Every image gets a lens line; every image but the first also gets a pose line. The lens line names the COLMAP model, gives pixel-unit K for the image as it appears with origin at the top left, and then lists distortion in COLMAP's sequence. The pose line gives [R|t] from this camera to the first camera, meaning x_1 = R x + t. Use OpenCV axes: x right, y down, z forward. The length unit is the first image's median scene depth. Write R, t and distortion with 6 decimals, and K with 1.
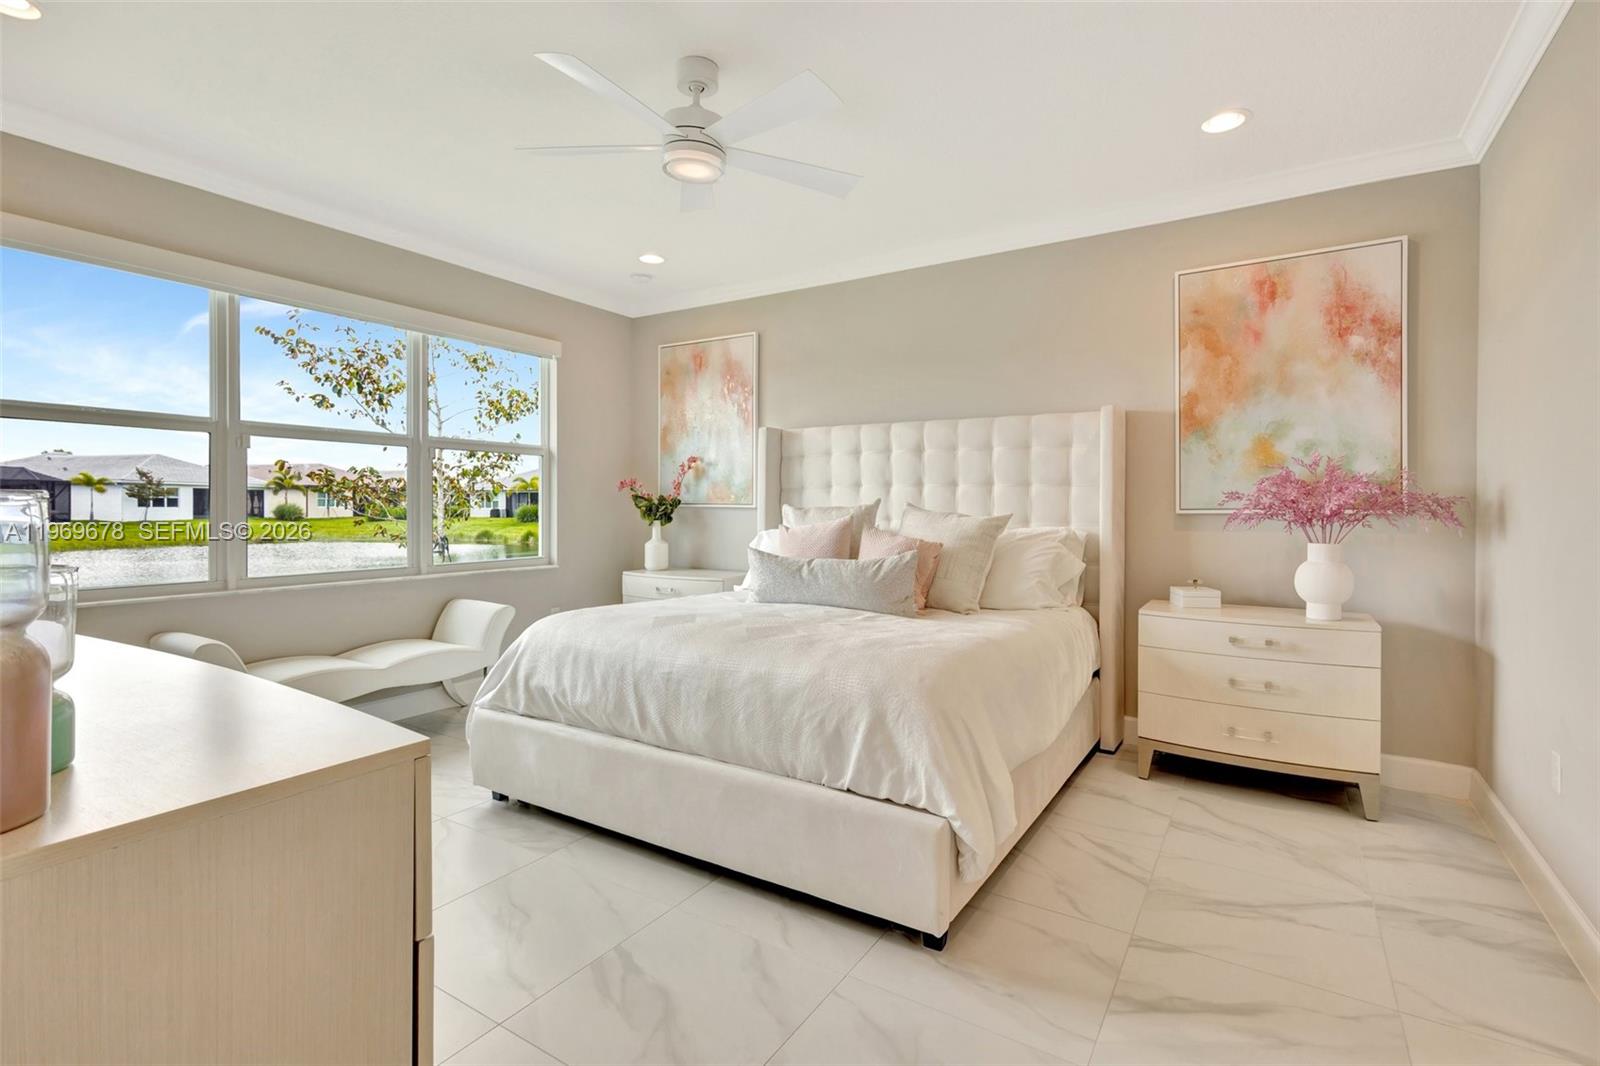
lens RADIAL K [[745.1, 0, 818.2], [0, 745.1, 510.1], [0, 0, 1]] dist [-0.000476, -0.000437]
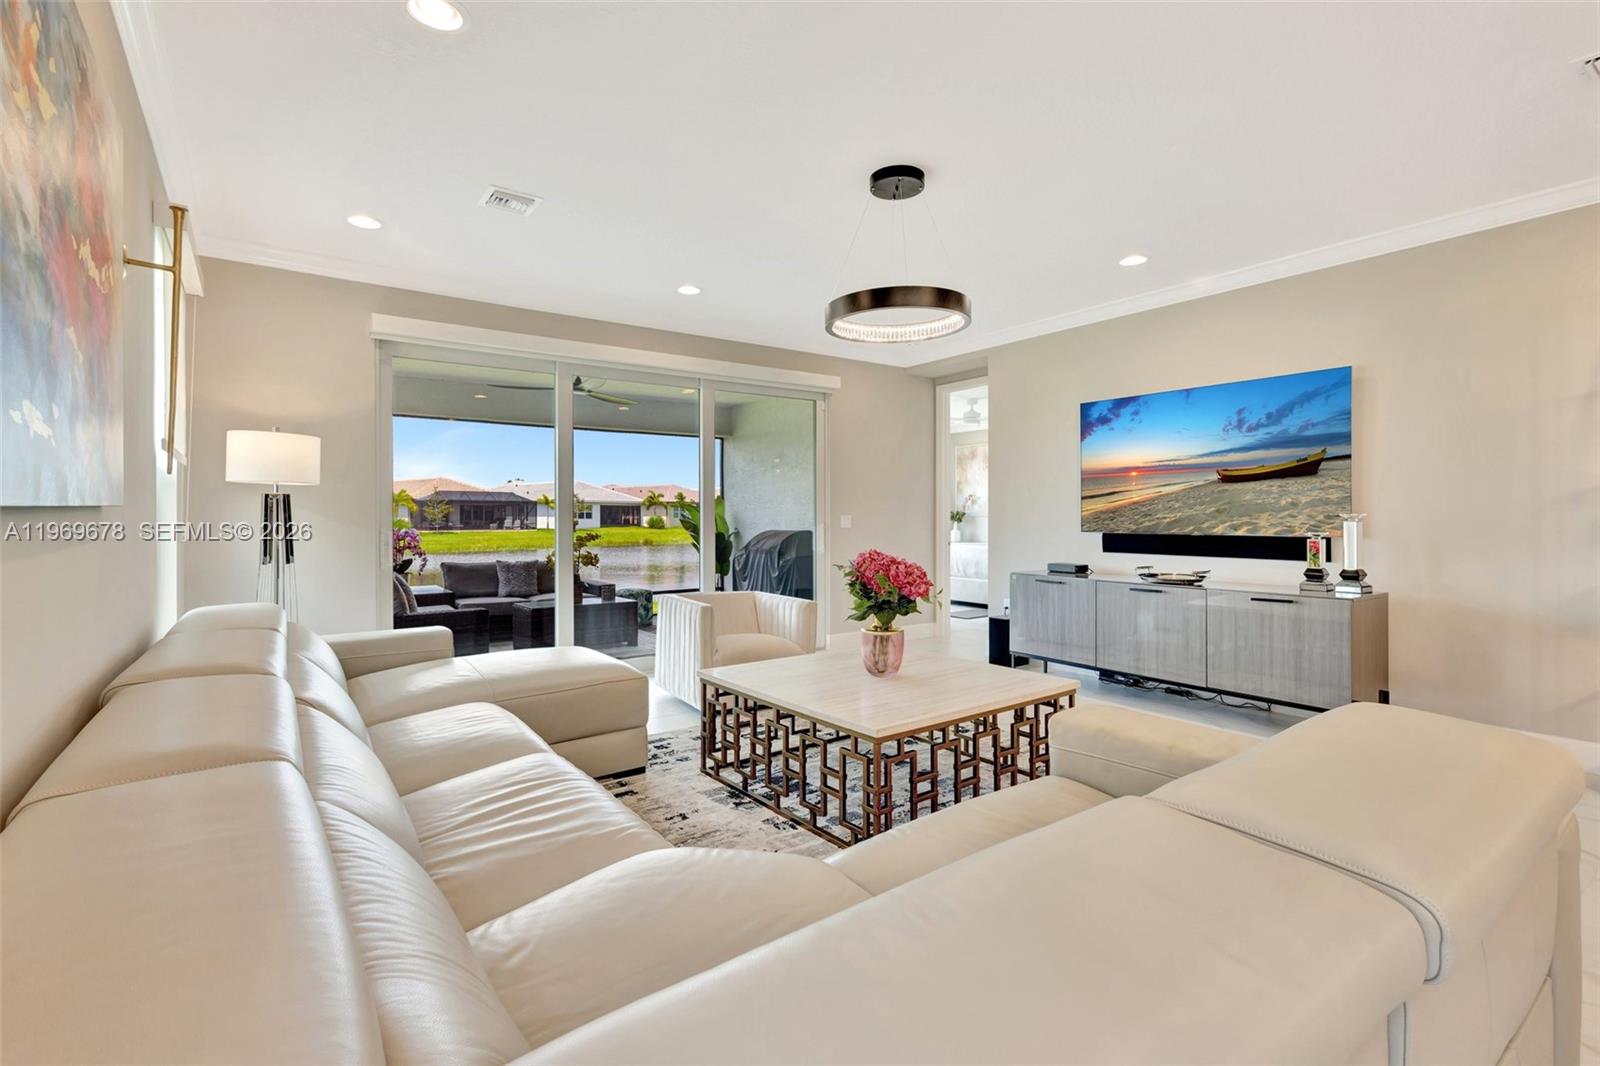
lens RADIAL K [[737.7, 0, 800.0], [0, 737.7, 533.0], [0, 0, 1]] dist [0.001997, 0.000554]
pose [[0.926310, 0.003611, -0.376744, 0.224376], [0.002645, 0.999867, 0.016088, 0.011877], [0.376752, -0.015899, 0.926178, -1.450988]]
